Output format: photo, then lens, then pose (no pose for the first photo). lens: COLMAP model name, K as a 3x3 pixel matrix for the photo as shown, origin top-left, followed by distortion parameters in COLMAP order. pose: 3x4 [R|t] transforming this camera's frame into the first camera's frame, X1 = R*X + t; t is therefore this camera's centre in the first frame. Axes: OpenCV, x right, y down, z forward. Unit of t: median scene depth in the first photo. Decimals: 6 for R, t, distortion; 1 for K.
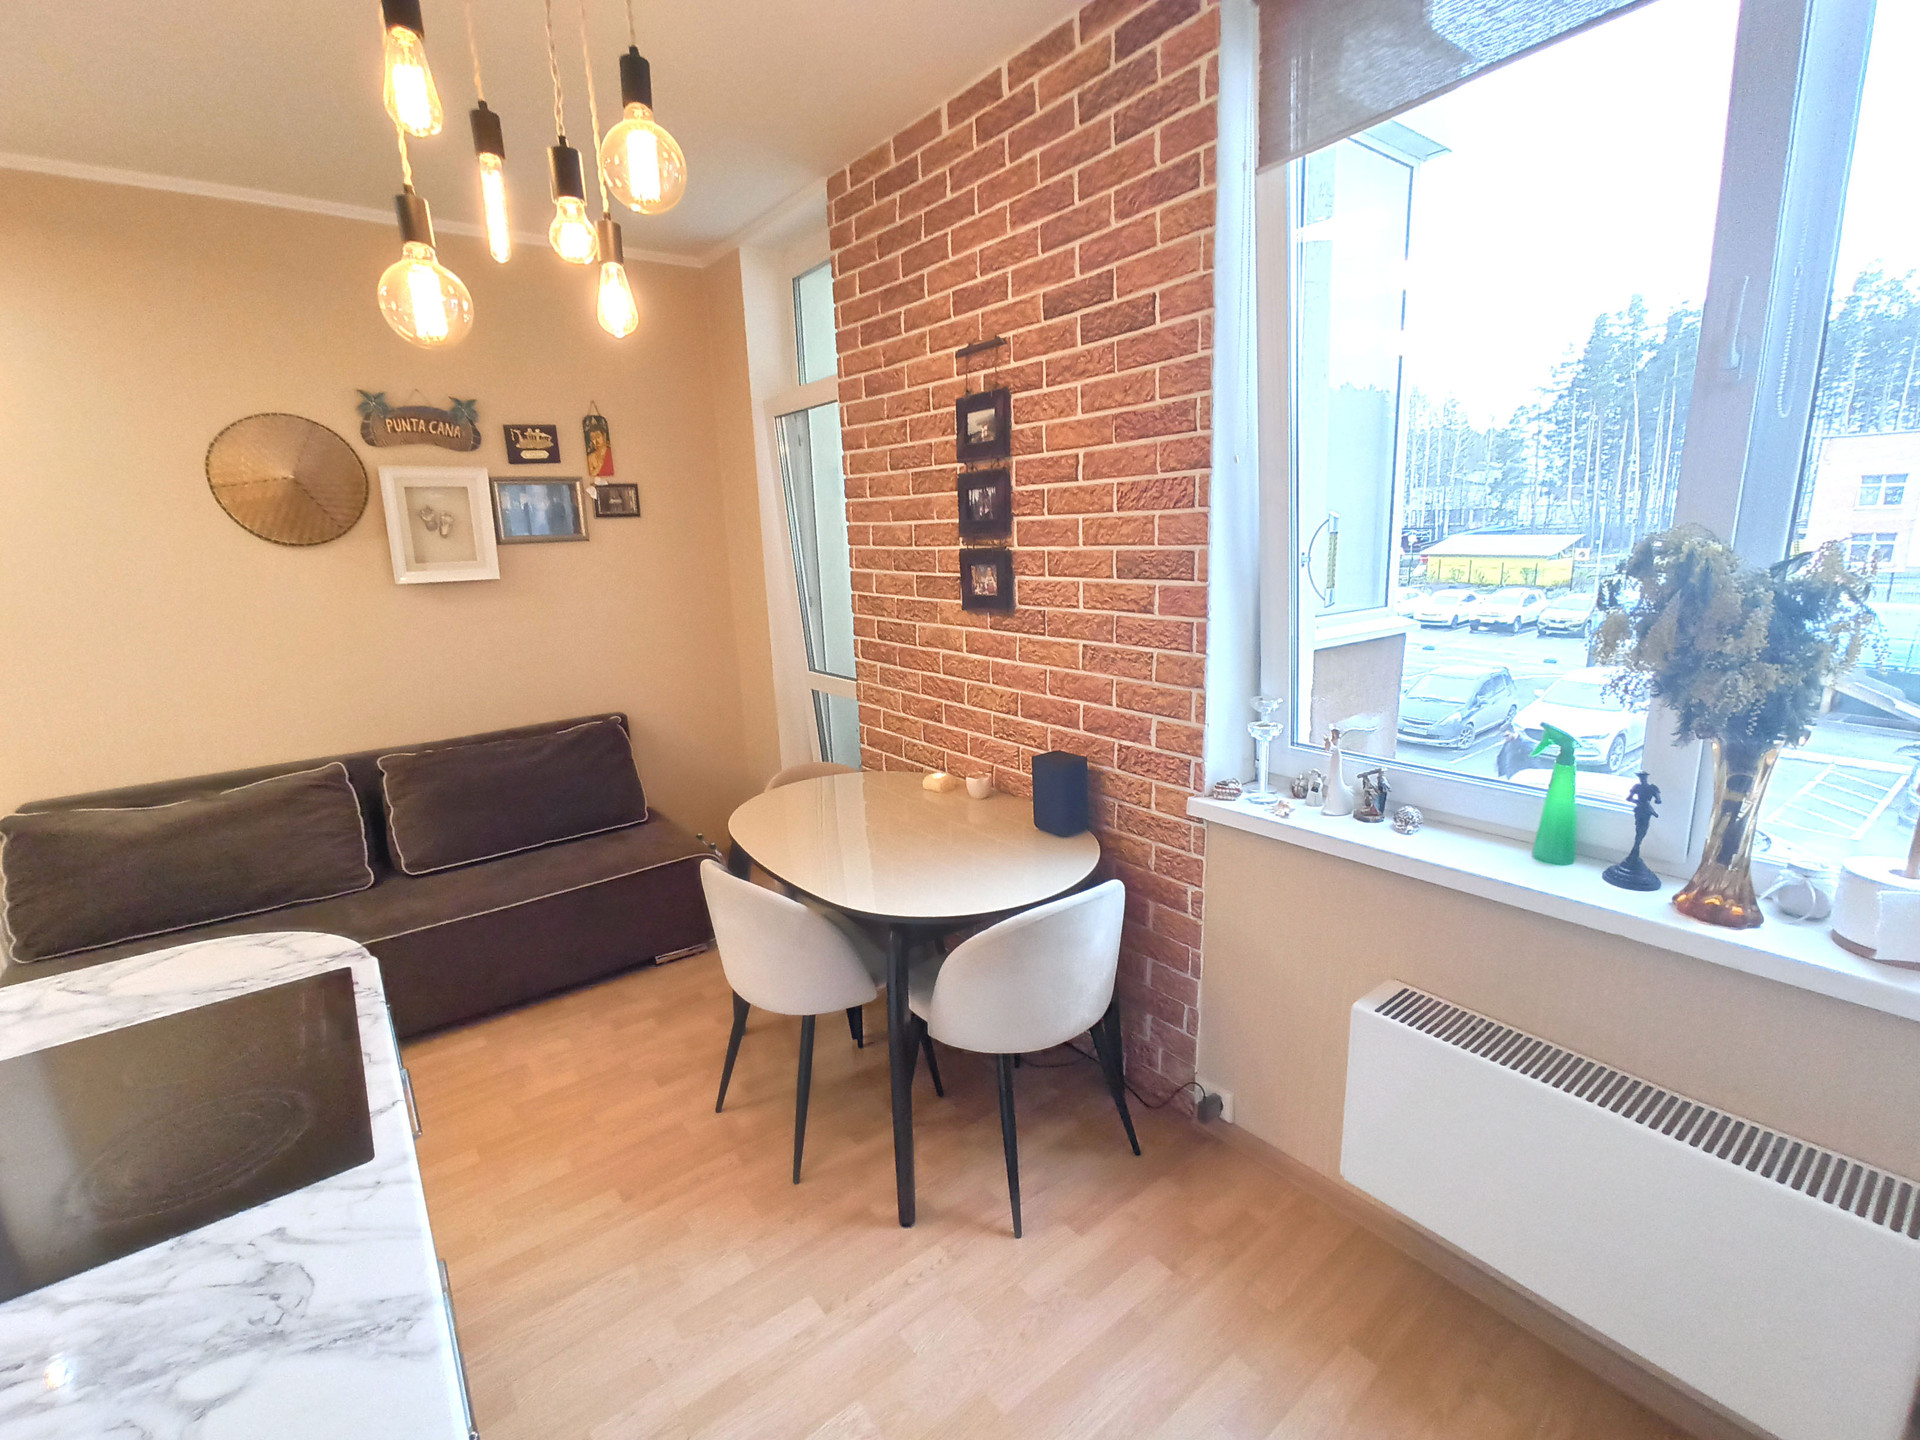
lens RADIAL K [[871.2, 0, 965.3], [0, 871.2, 720.8], [0, 0, 1]] dist [-0.066268, 0.038042]
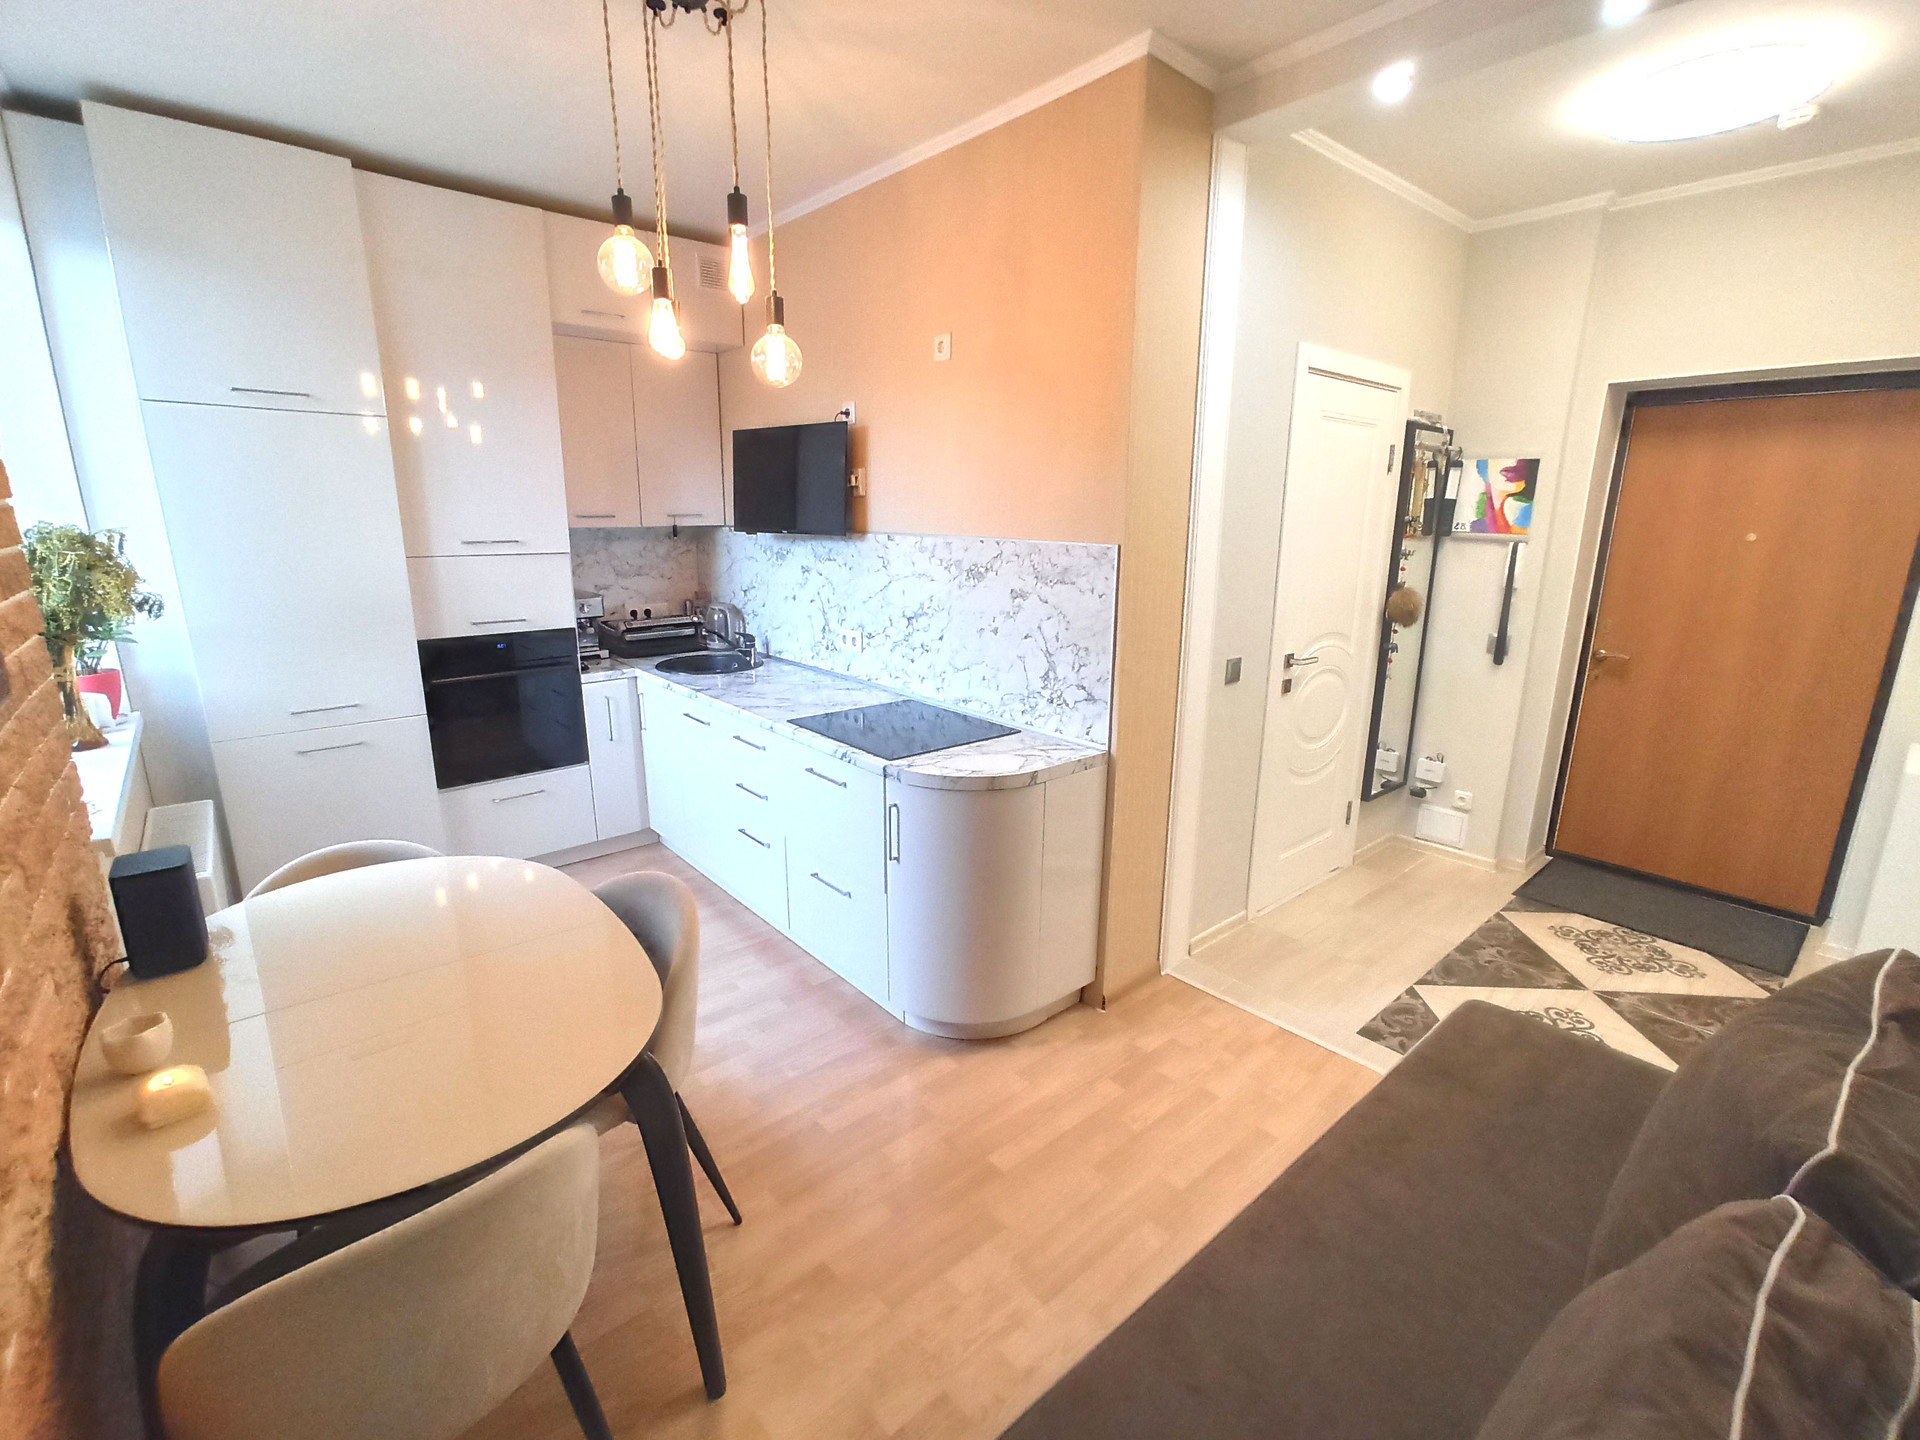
lens RADIAL K [[871.2, 0, 965.3], [0, 871.2, 720.8], [0, 0, 1]] dist [-0.066268, 0.038042]
pose [[-0.997405, 0.042885, -0.057829, -0.451097], [0.012284, 0.892822, 0.450241, -0.313069], [0.070940, 0.448363, -0.891032, 1.443176]]
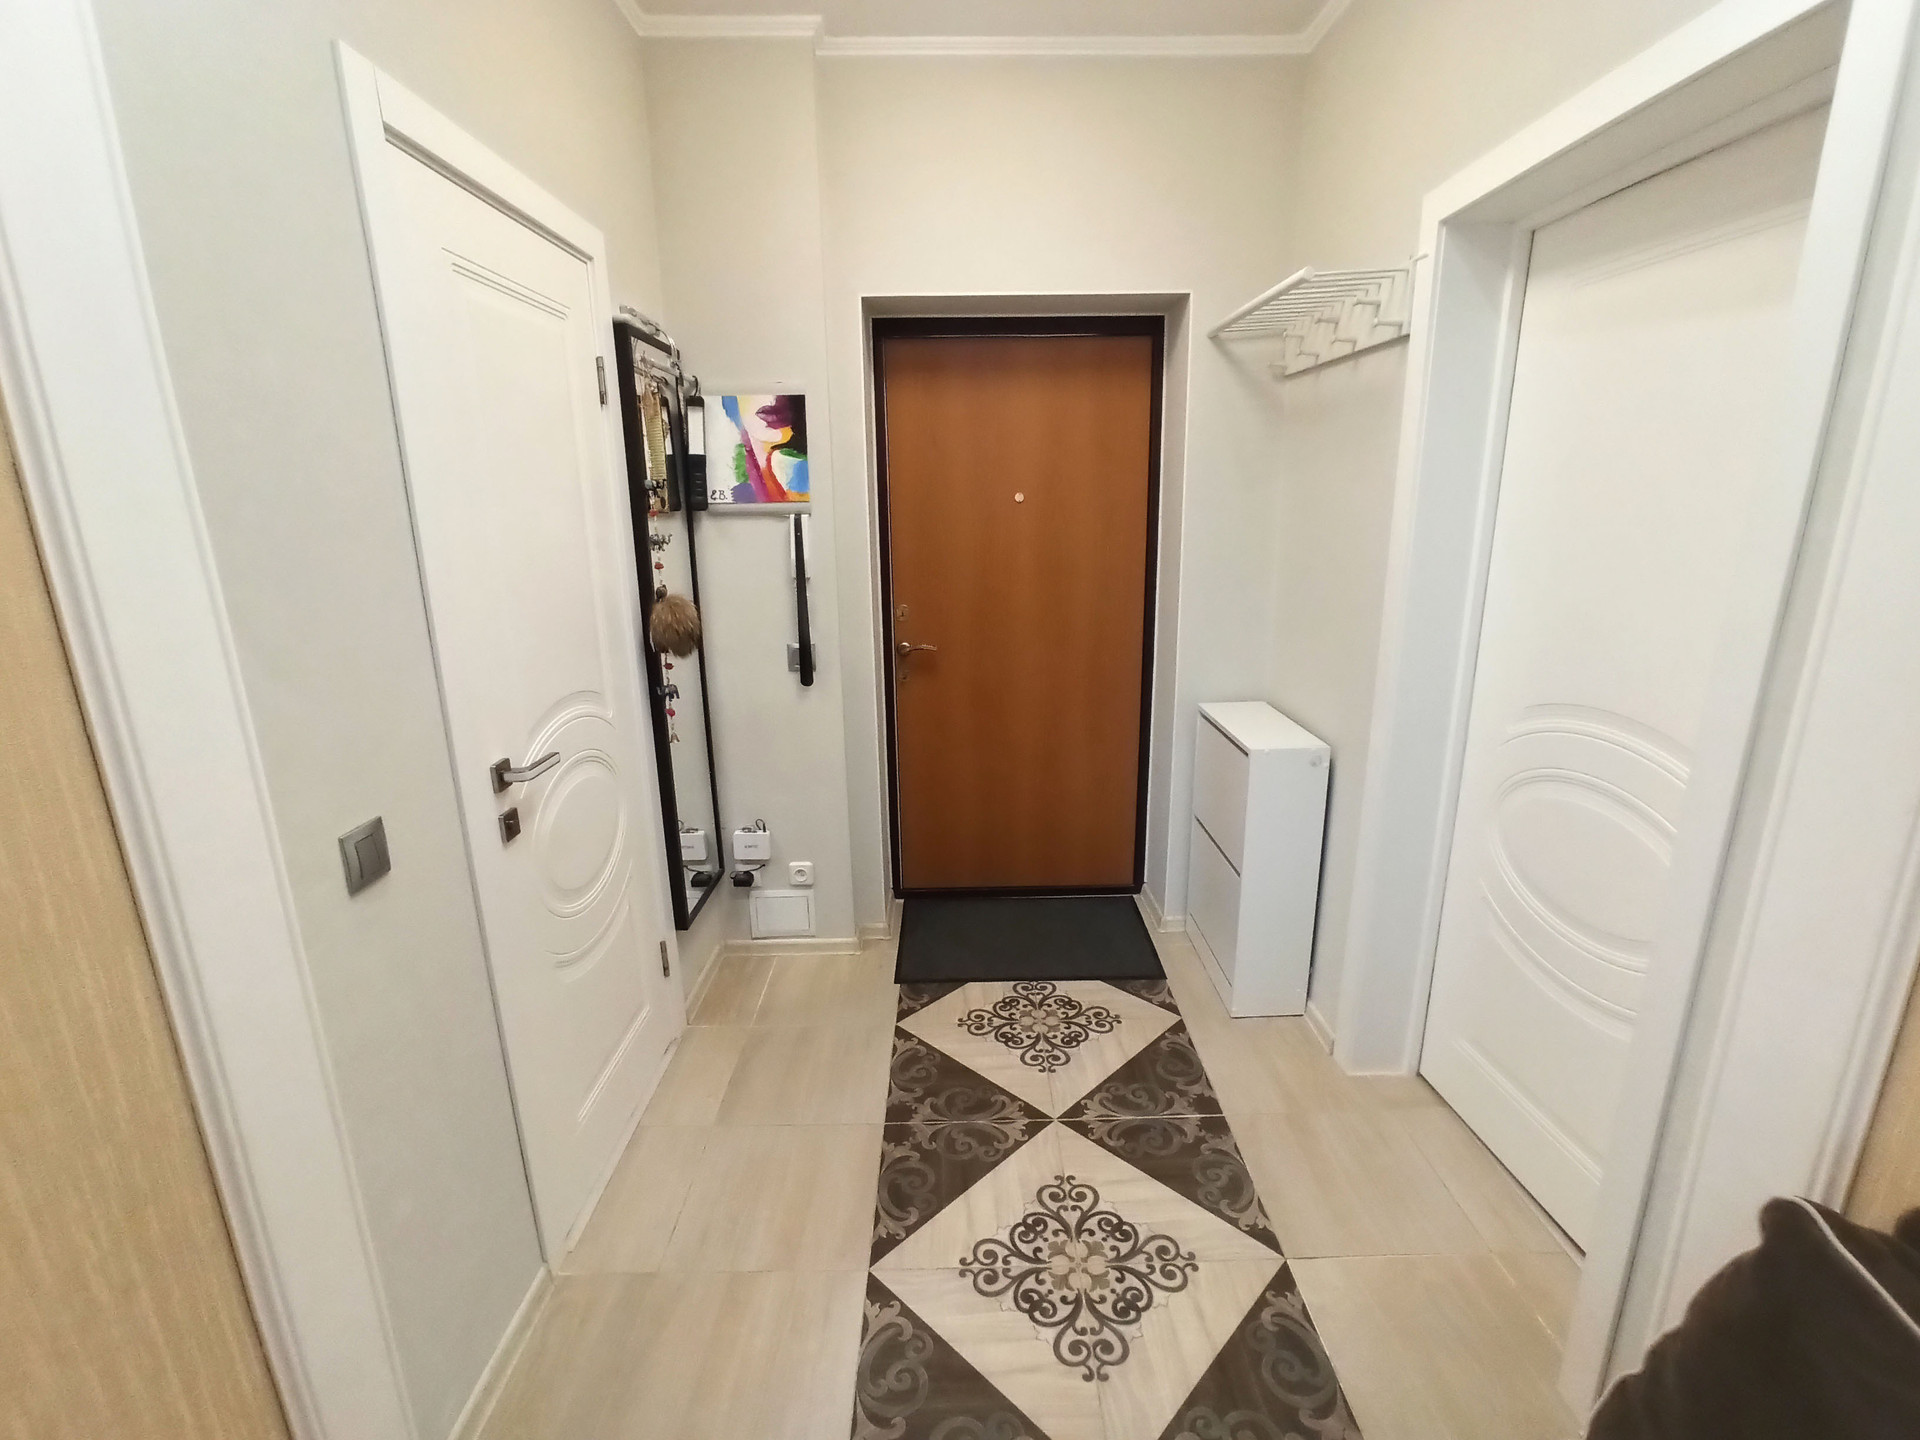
lens RADIAL K [[871.2, 0, 965.3], [0, 871.2, 720.8], [0, 0, 1]] dist [-0.066268, 0.038042]
pose [[-0.597932, 0.245820, -0.762922, -0.743325], [-0.140667, 0.904859, 0.401799, -0.144797], [0.789107, 0.347566, -0.506466, 0.865486]]
